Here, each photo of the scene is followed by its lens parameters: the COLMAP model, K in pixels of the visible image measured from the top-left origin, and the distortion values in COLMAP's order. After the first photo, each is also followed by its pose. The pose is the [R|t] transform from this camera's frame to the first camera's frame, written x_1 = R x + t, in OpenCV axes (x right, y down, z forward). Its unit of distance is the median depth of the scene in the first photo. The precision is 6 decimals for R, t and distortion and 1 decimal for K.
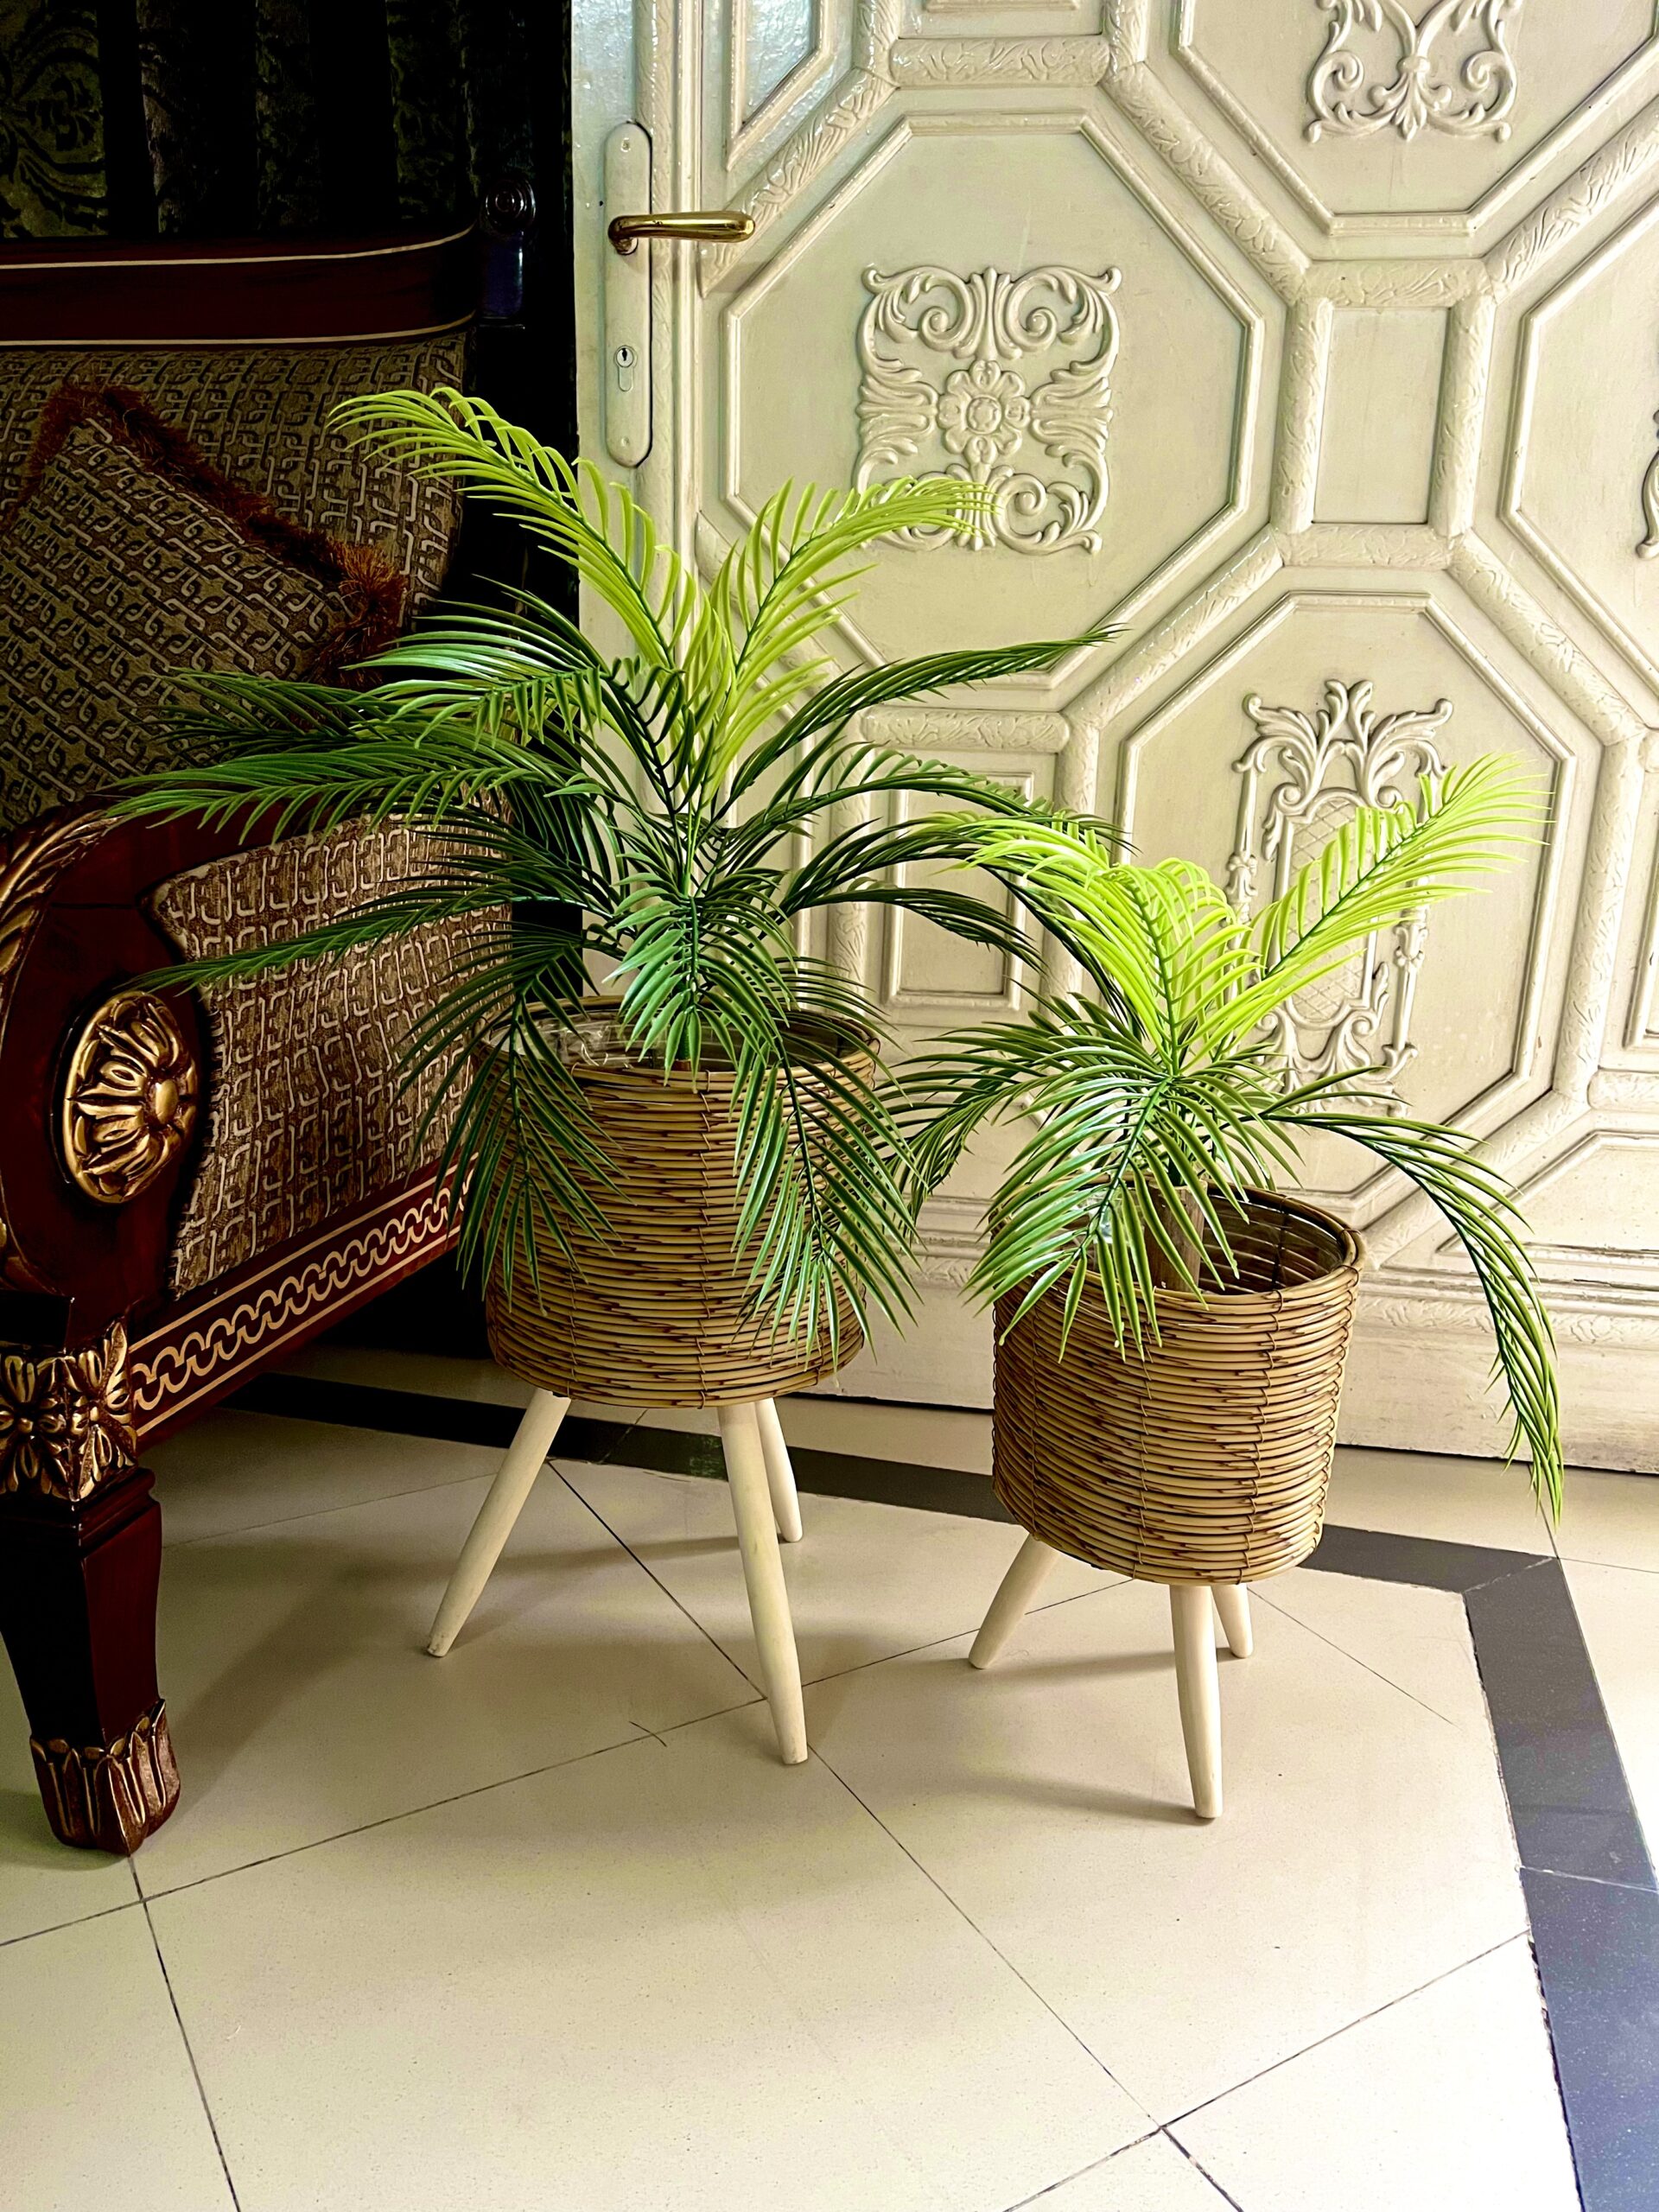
lens RADIAL K [[1690.4, 0, 843.9], [0, 1690.4, 1111.0], [0, 0, 1]] dist [0.074295, -0.109467]
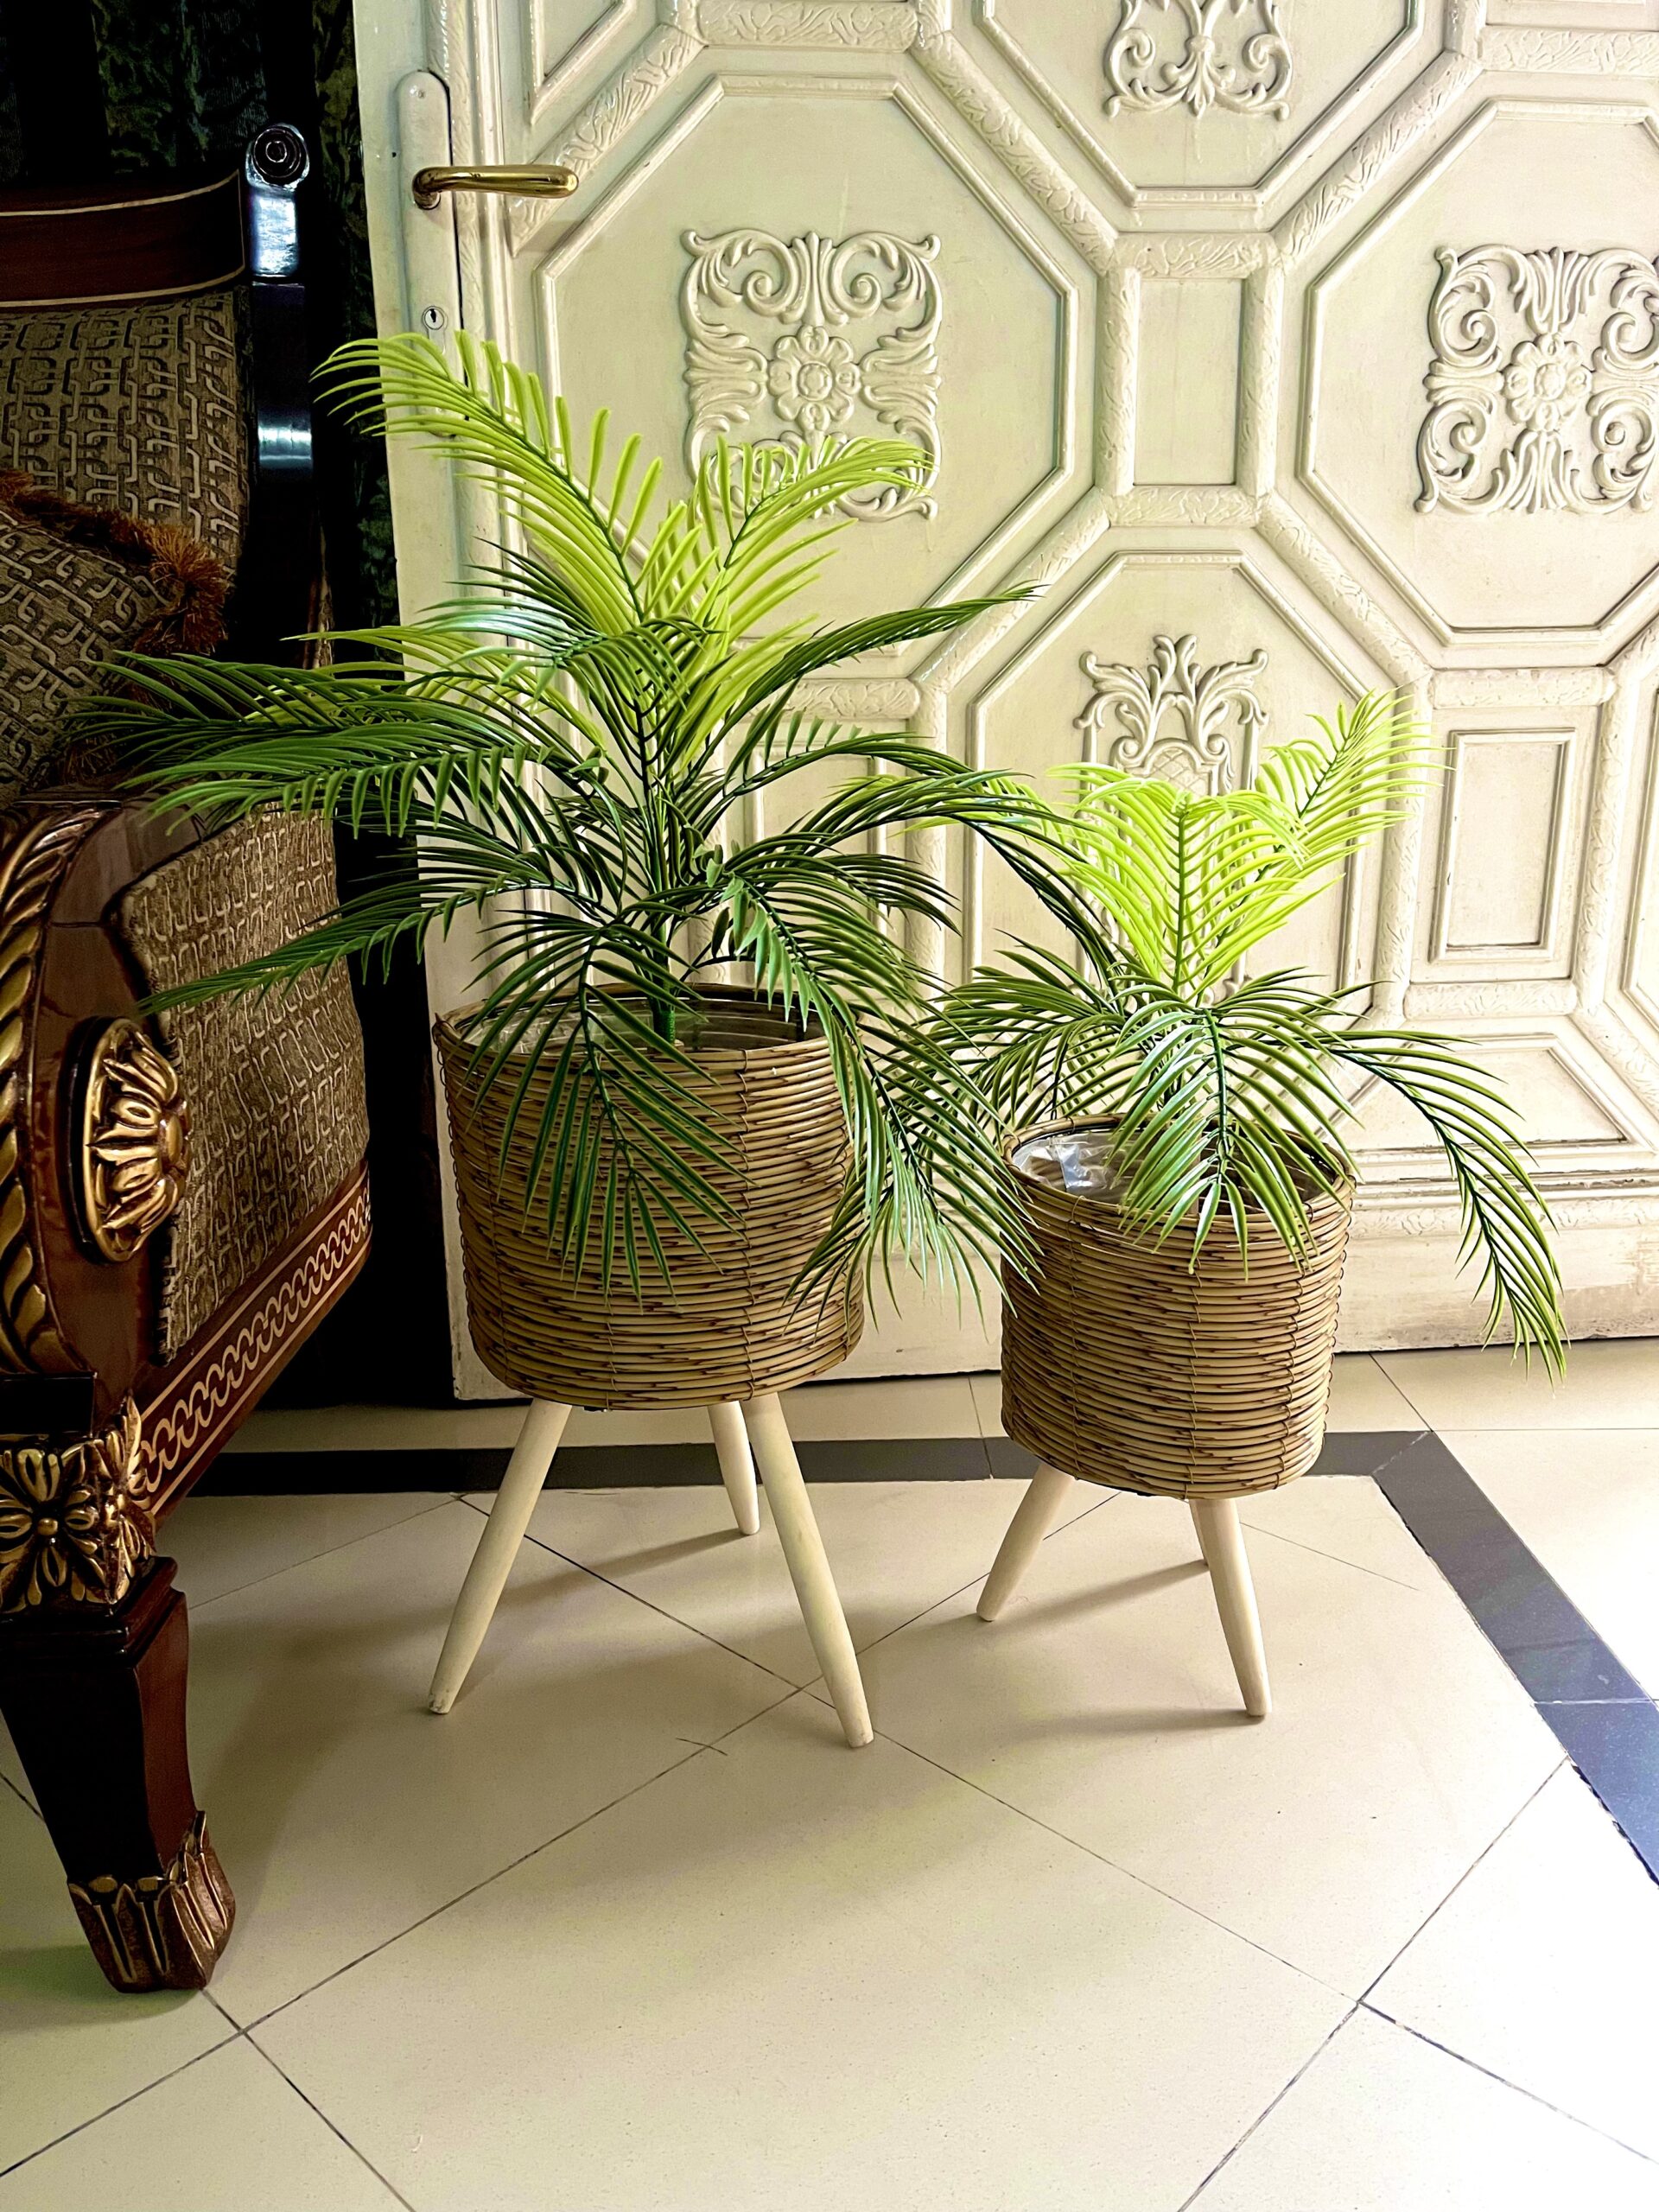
lens RADIAL K [[1690.4, 0, 862.7], [0, 1690.4, 1114.0], [0, 0, 1]] dist [0.074295, -0.109467]
pose [[0.962477, -0.106774, 0.249475, -0.187176], [0.105862, 0.994234, 0.017108, 0.002782], [-0.249863, 0.009944, 0.968230, 0.034652]]
